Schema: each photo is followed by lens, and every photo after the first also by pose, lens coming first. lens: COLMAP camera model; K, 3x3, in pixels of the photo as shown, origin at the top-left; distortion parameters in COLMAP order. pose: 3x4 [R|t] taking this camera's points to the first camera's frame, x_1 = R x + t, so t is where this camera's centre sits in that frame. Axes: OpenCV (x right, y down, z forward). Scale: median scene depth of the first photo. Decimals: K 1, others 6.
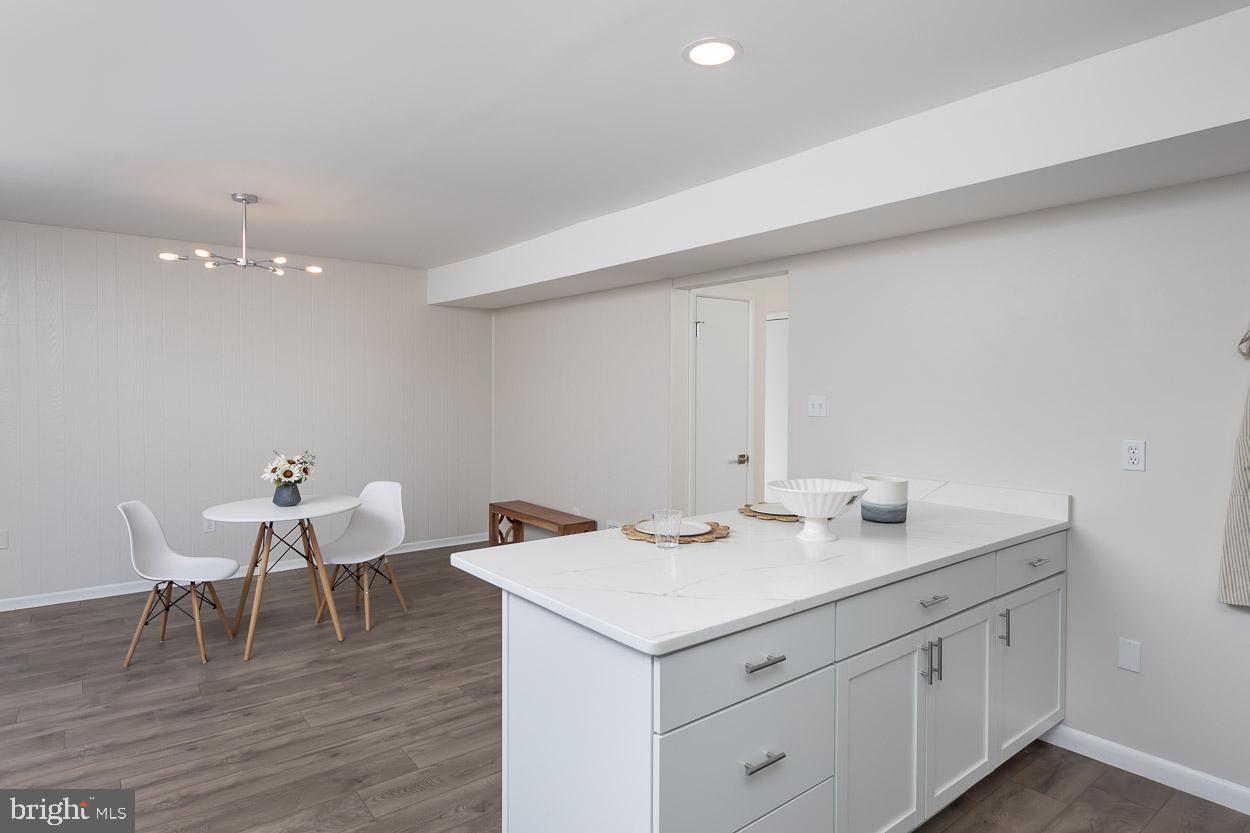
lens RADIAL K [[720.9, 0, 630.9], [0, 720.9, 387.6], [0, 0, 1]] dist [0.004874, 0.001442]
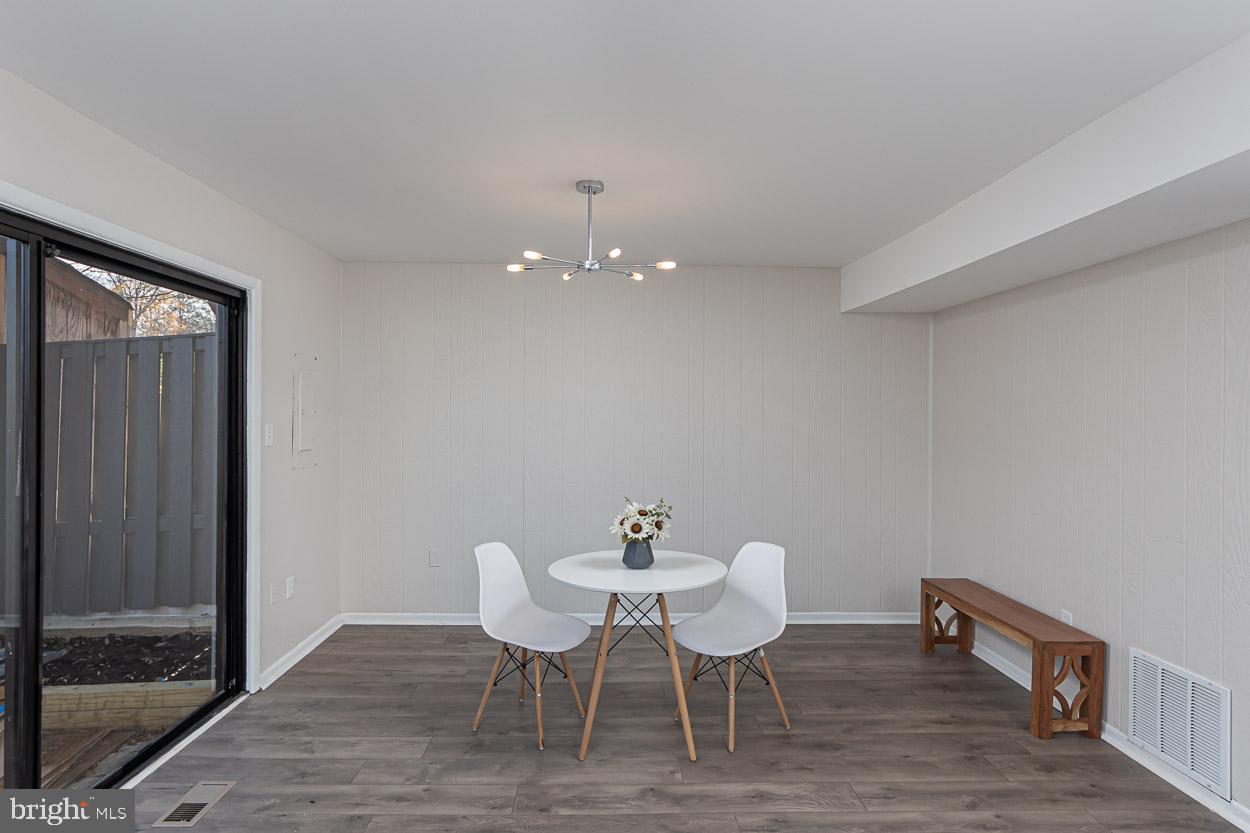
lens RADIAL K [[673.2, 0, 625.0], [0, 673.2, 416.5], [0, 0, 1]] dist [0.001345, 0.000239]
pose [[0.802404, 0.000760, -0.596780, -0.043880], [-0.001765, 0.999998, -0.001100, -0.002095], [0.596778, 0.001936, 0.802404, 0.393272]]
